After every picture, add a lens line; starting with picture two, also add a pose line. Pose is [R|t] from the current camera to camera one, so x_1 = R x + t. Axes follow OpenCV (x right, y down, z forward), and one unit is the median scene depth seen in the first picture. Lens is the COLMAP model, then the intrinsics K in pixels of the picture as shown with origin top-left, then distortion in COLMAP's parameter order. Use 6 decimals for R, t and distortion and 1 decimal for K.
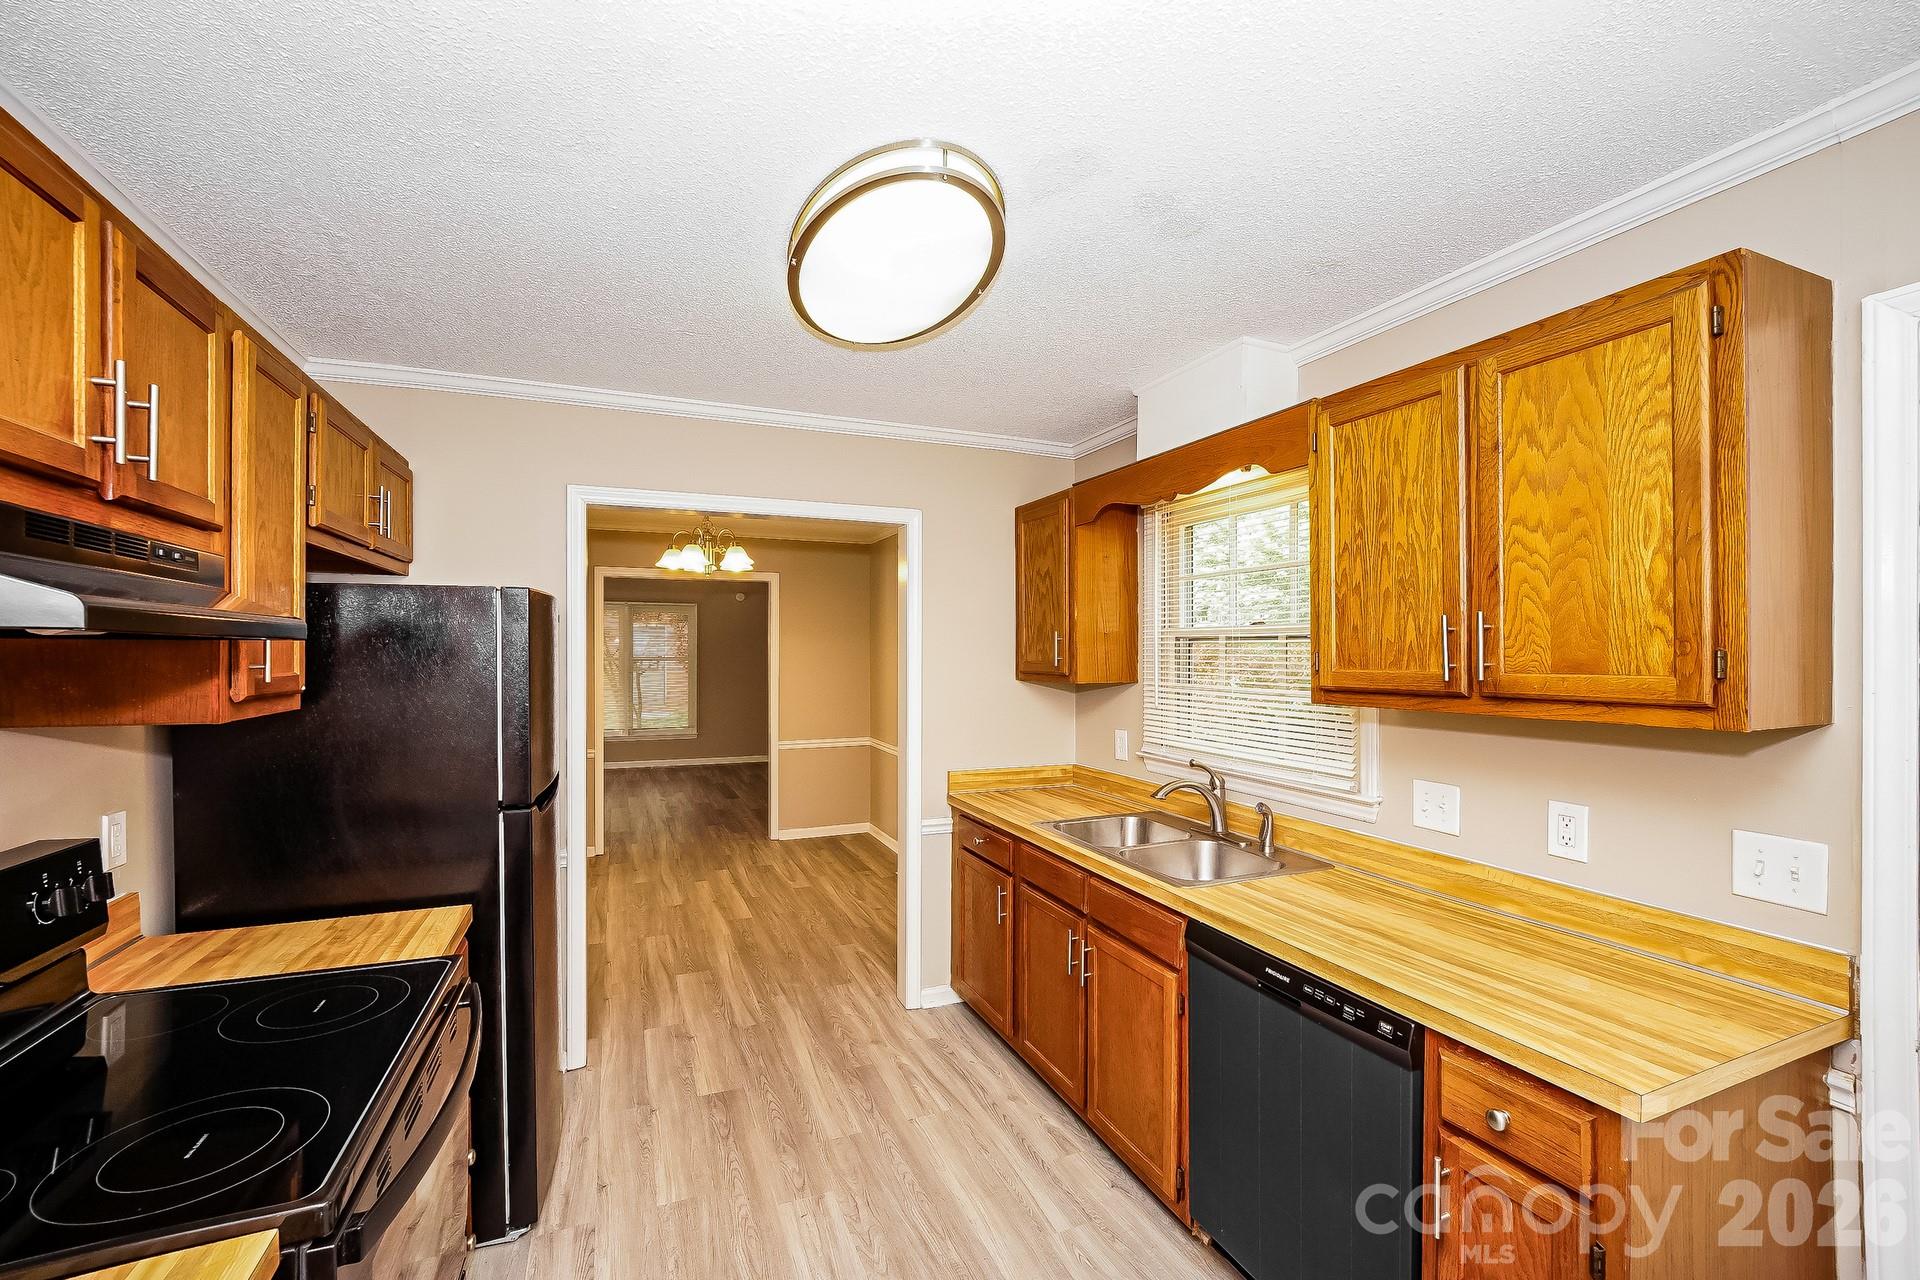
lens RADIAL K [[783.8, 0, 955.7], [0, 783.8, 647.5], [0, 0, 1]] dist [-0.011971, 0.000365]
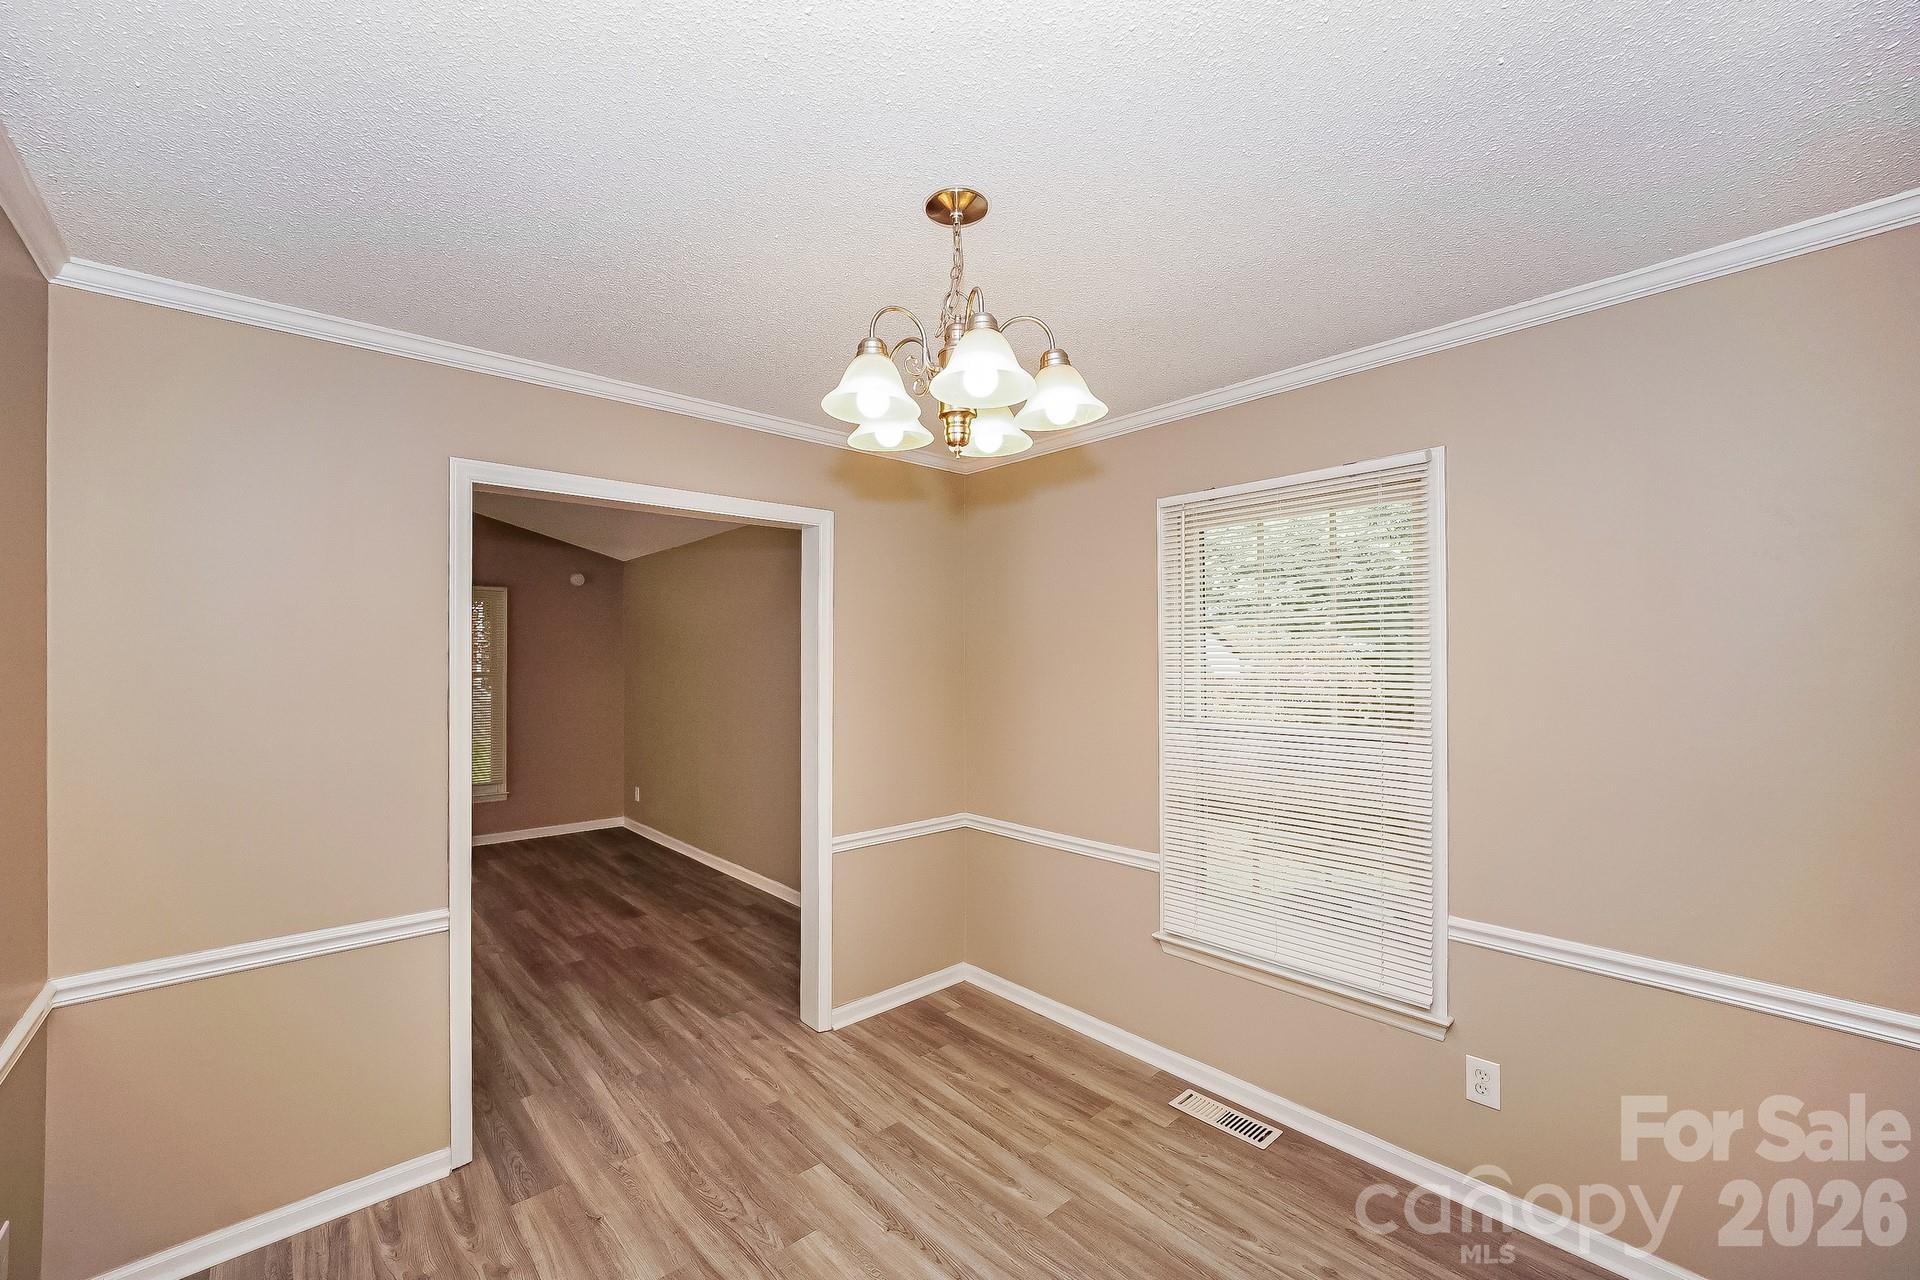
lens RADIAL K [[771.2, 0, 935.8], [0, 771.2, 645.8], [0, 0, 1]] dist [-0.021056, 0.005424]
pose [[0.949329, -0.002303, 0.314276, -0.658654], [0.004972, 0.999958, -0.007691, -0.001052], [-0.314245, 0.008864, 0.949300, 1.038313]]
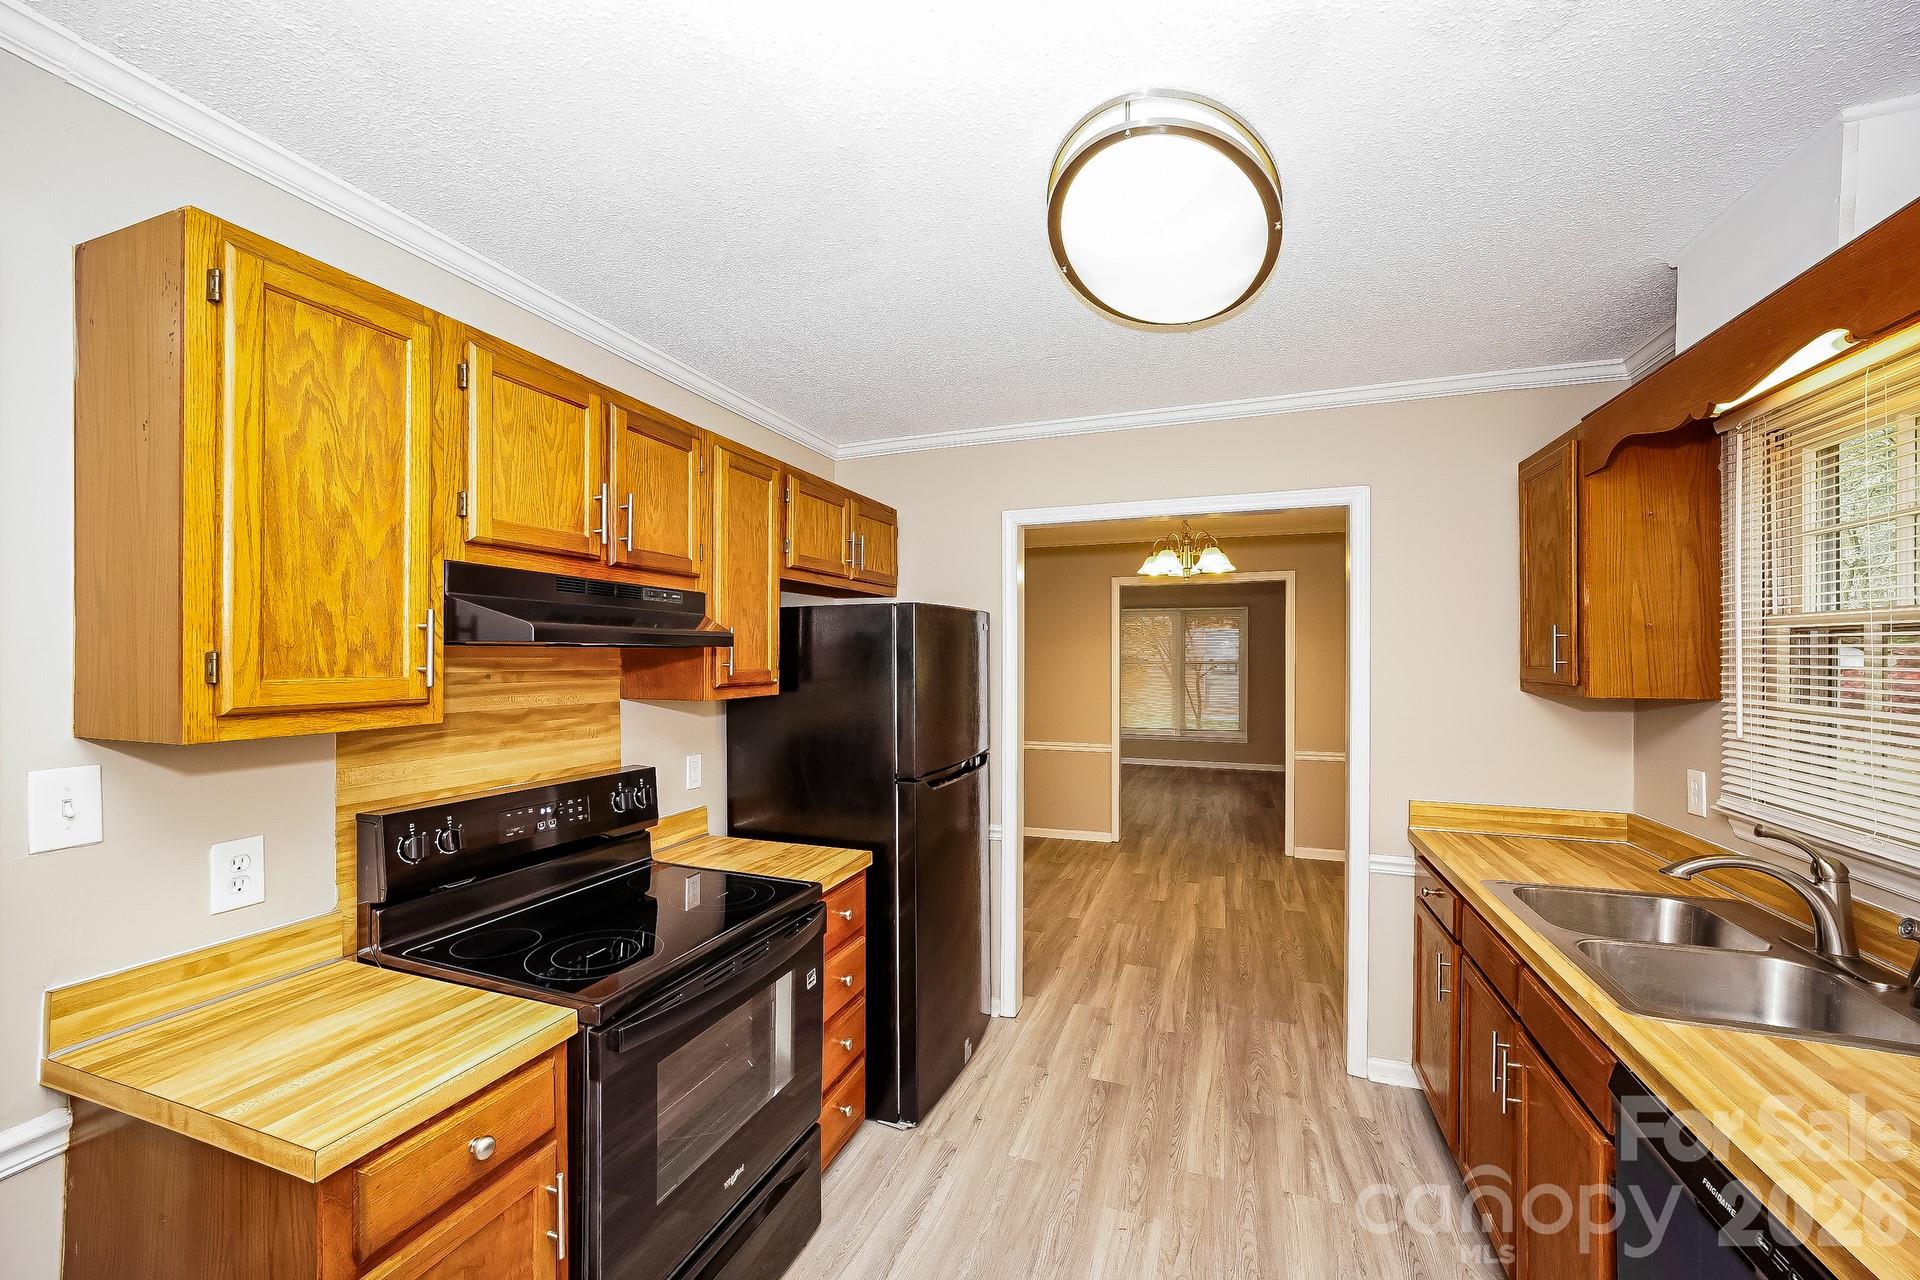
lens RADIAL K [[771.2, 0, 935.8], [0, 771.2, 645.8], [0, 0, 1]] dist [-0.021056, 0.005424]
pose [[0.724068, -0.011254, -0.689637, 0.204013], [0.005939, 0.999932, -0.010083, 0.002595], [0.689703, 0.003205, 0.724085, 0.093936]]
